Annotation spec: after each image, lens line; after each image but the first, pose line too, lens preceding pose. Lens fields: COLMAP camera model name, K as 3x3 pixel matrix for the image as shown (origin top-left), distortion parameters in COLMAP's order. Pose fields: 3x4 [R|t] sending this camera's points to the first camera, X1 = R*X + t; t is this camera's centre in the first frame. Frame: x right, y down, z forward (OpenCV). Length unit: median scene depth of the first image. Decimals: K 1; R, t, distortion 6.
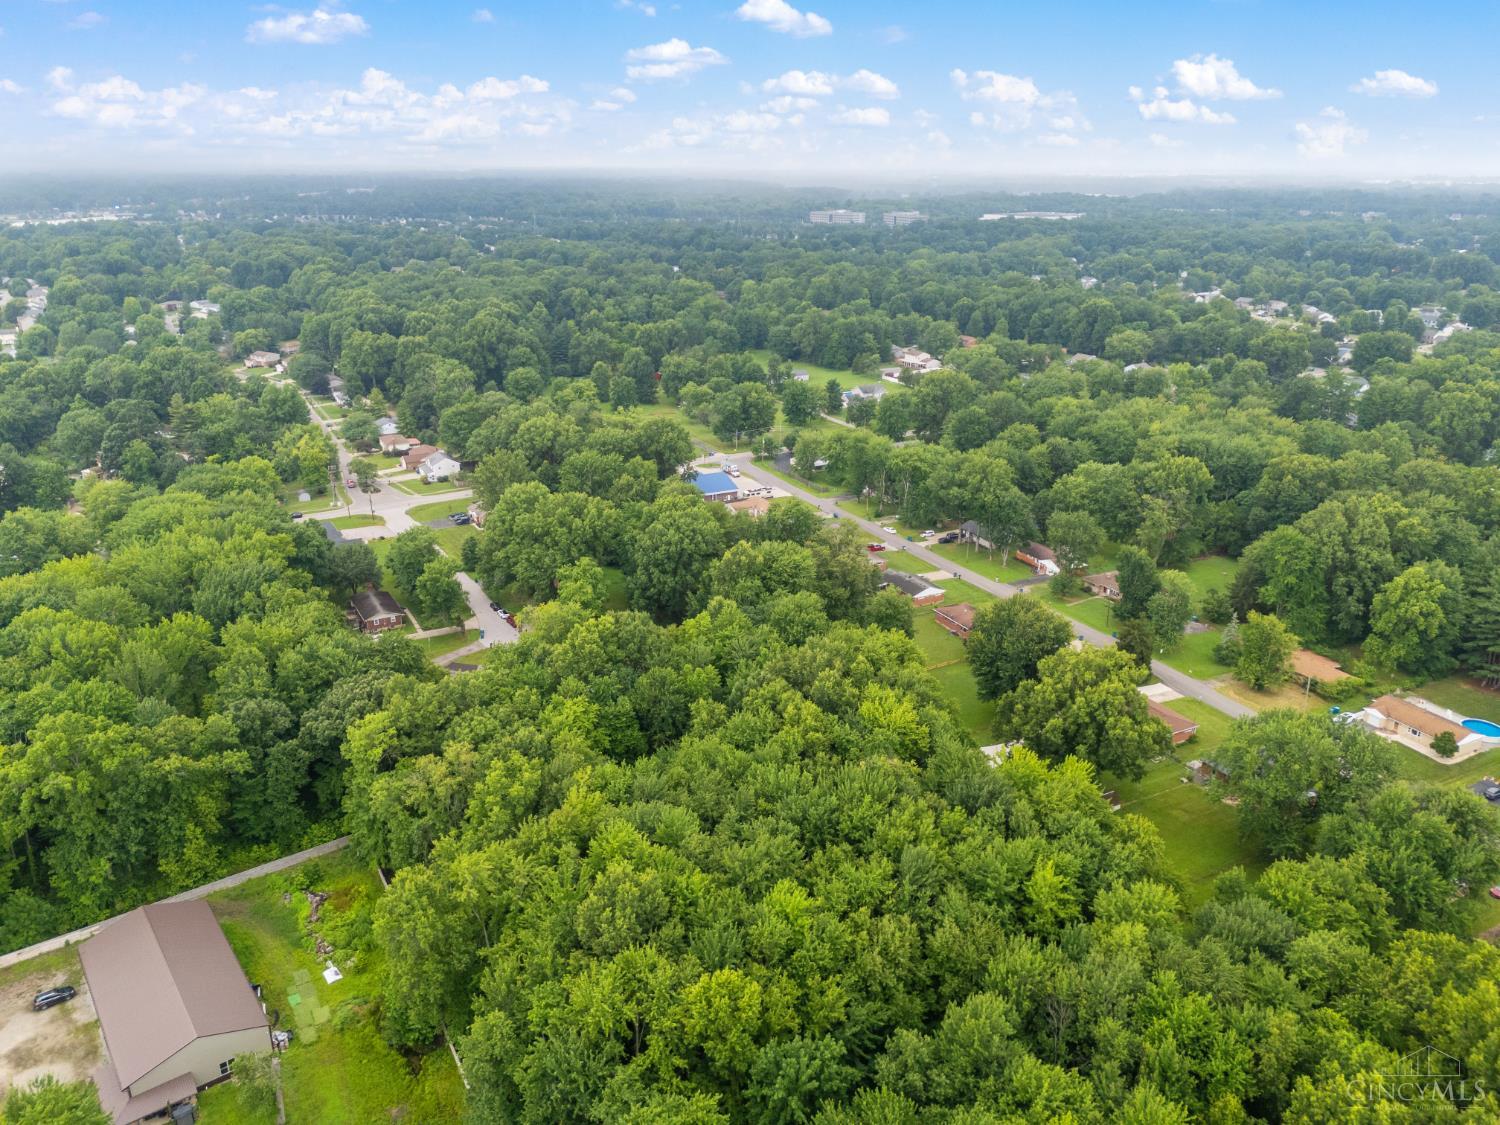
lens RADIAL K [[1066.9, 0, 750.0], [0, 1066.9, 562.5], [0, 0, 1]] dist [0.108515, -0.159900]
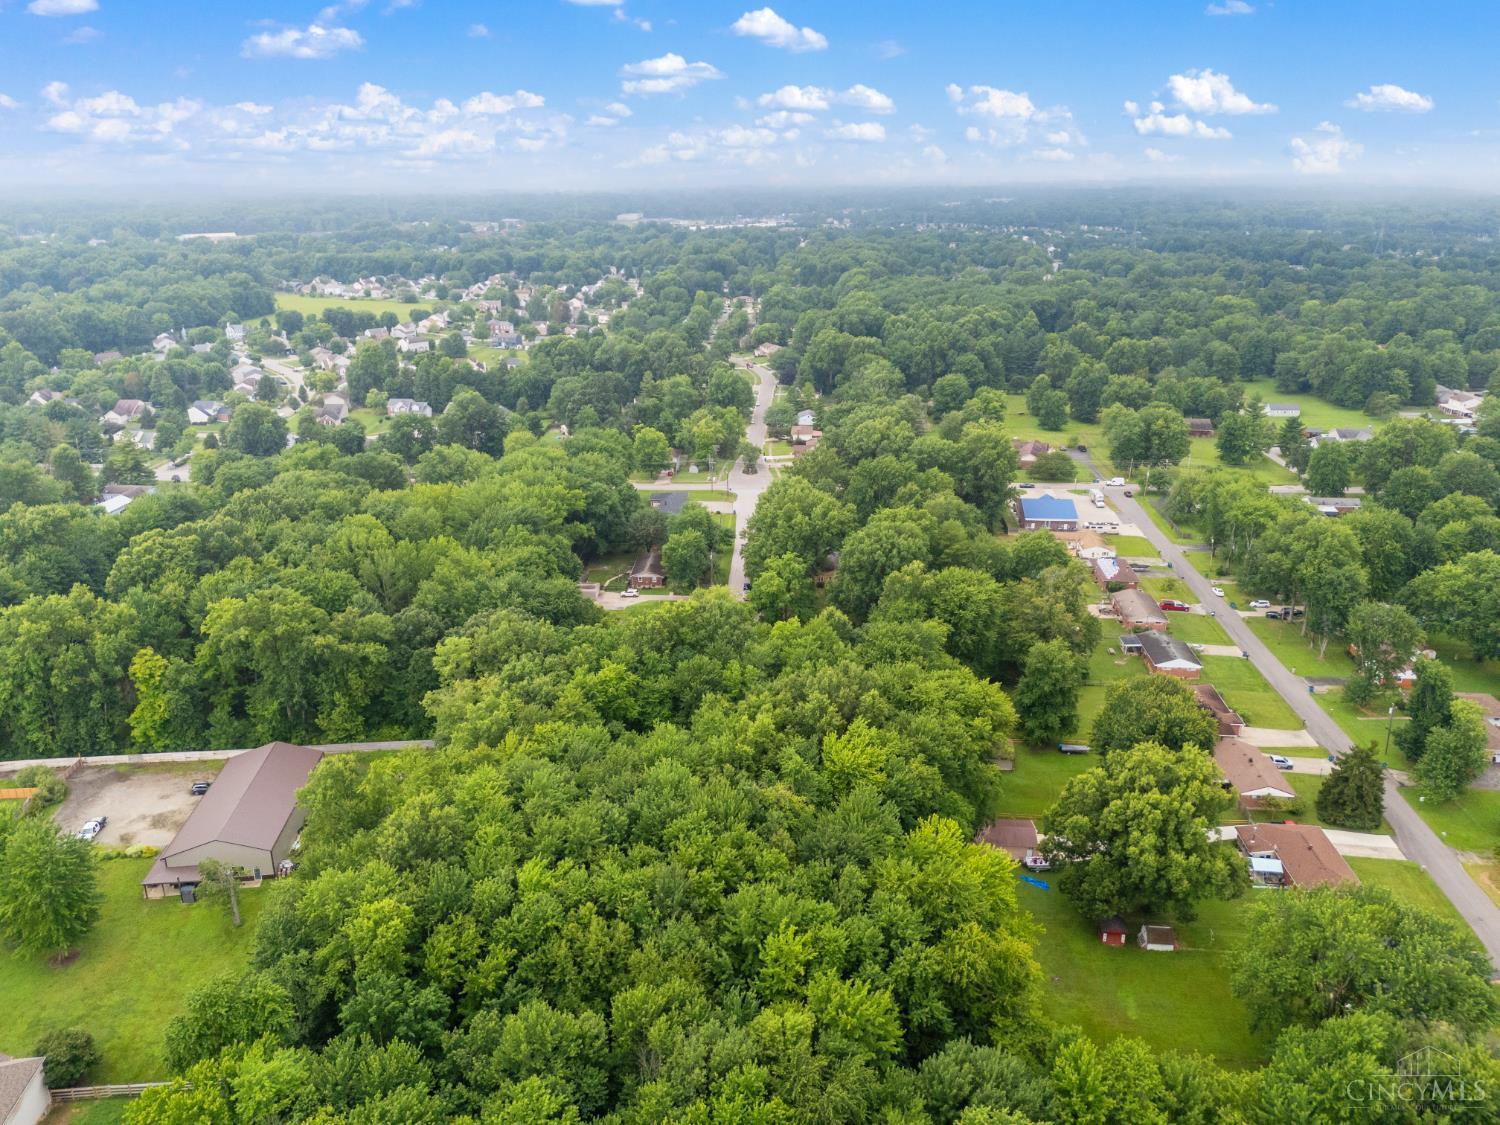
lens RADIAL K [[1066.9, 0, 750.0], [0, 1066.9, 562.5], [0, 0, 1]] dist [0.108515, -0.159900]
pose [[0.853620, 0.173619, -0.491110, 0.238959], [-0.177103, 0.983386, 0.039819, -0.021746], [0.489865, 0.052987, 0.870187, 0.060684]]
